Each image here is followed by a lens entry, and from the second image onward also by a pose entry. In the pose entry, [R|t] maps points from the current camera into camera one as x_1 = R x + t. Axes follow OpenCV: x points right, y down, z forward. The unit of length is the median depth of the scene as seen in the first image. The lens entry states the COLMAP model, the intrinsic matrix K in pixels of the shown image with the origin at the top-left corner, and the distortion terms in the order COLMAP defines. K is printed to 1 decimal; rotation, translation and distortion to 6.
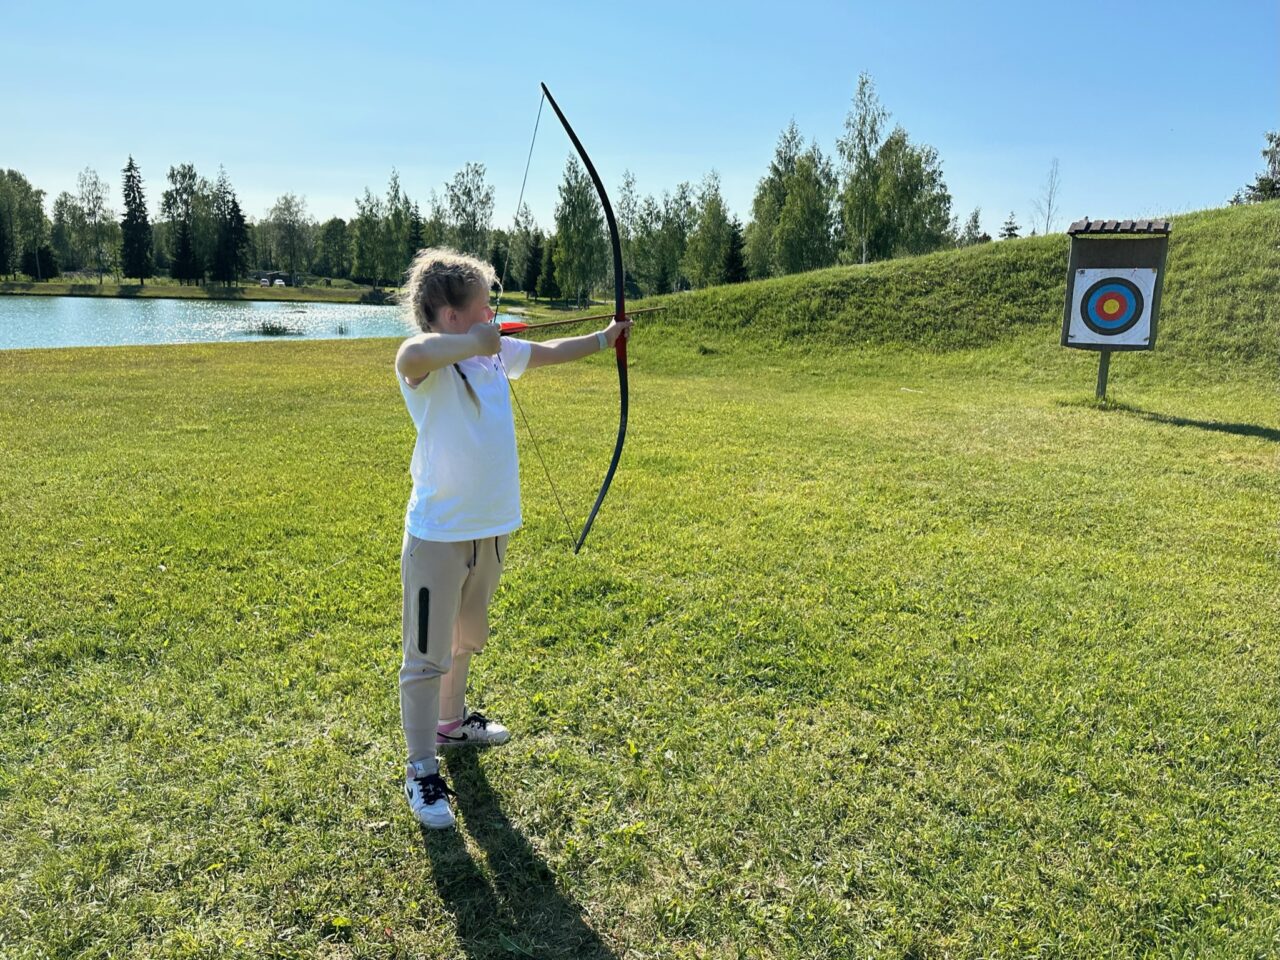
lens RADIAL K [[887.8, 0, 641.3], [0, 887.8, 491.1], [0, 0, 1]] dist [0.106286, -0.150043]
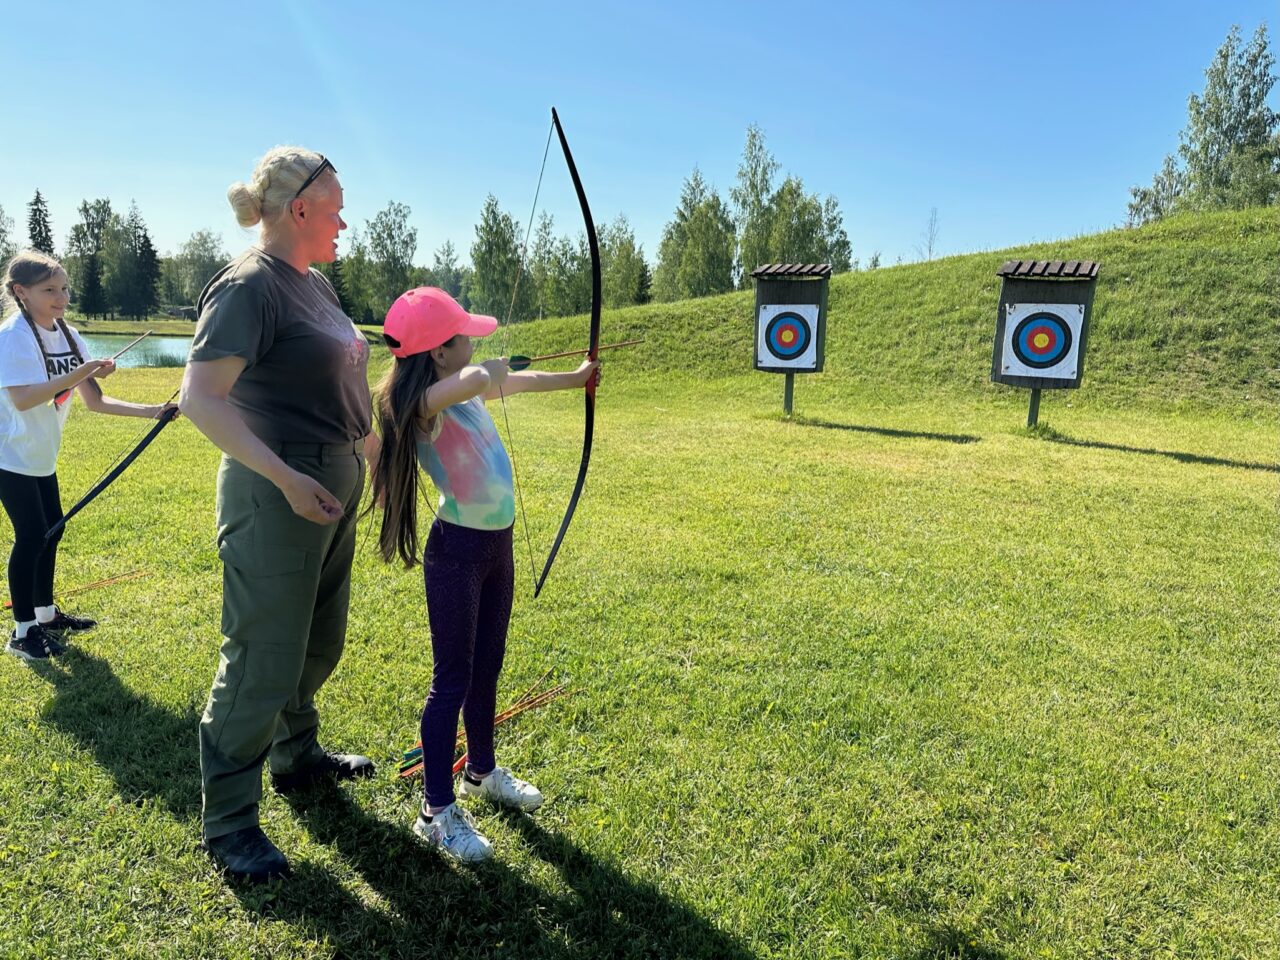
lens RADIAL K [[891.7, 0, 639.6], [0, 891.7, 475.0], [0, 0, 1]] dist [0.113873, -0.162640]
pose [[0.997442, -0.004127, 0.071360, 0.134862], [0.008364, 0.998212, -0.059189, 0.027977], [-0.070988, 0.059634, 0.995693, -0.092329]]
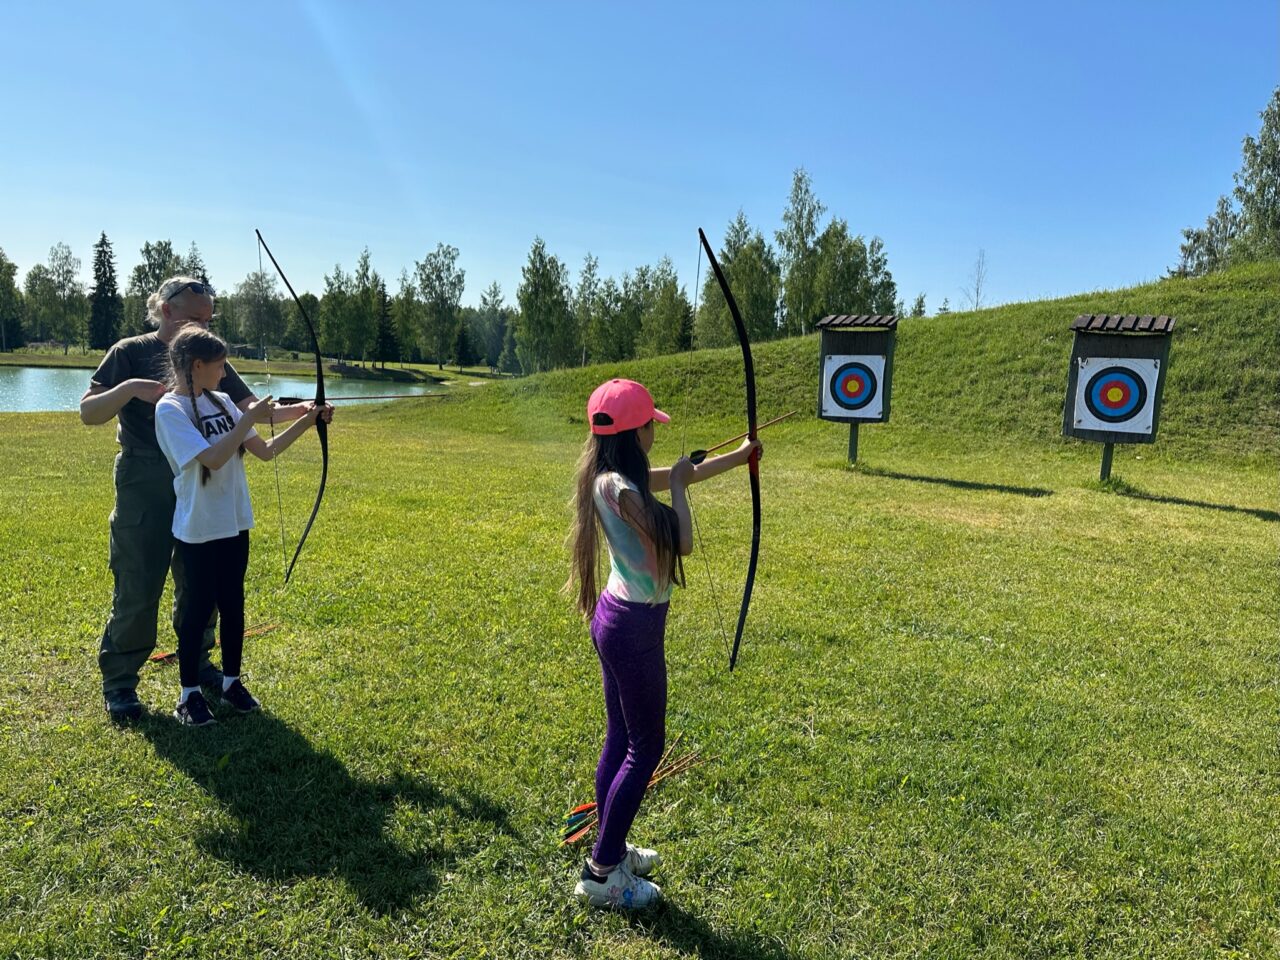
lens RADIAL K [[895.1, 0, 637.6], [0, 895.1, 481.6], [0, 0, 1]] dist [0.078609, -0.097344]
pose [[0.999617, 0.009217, 0.026078, 0.114715], [-0.006720, 0.995524, -0.094272, 0.021430], [-0.026830, 0.094060, 0.995205, -0.099523]]
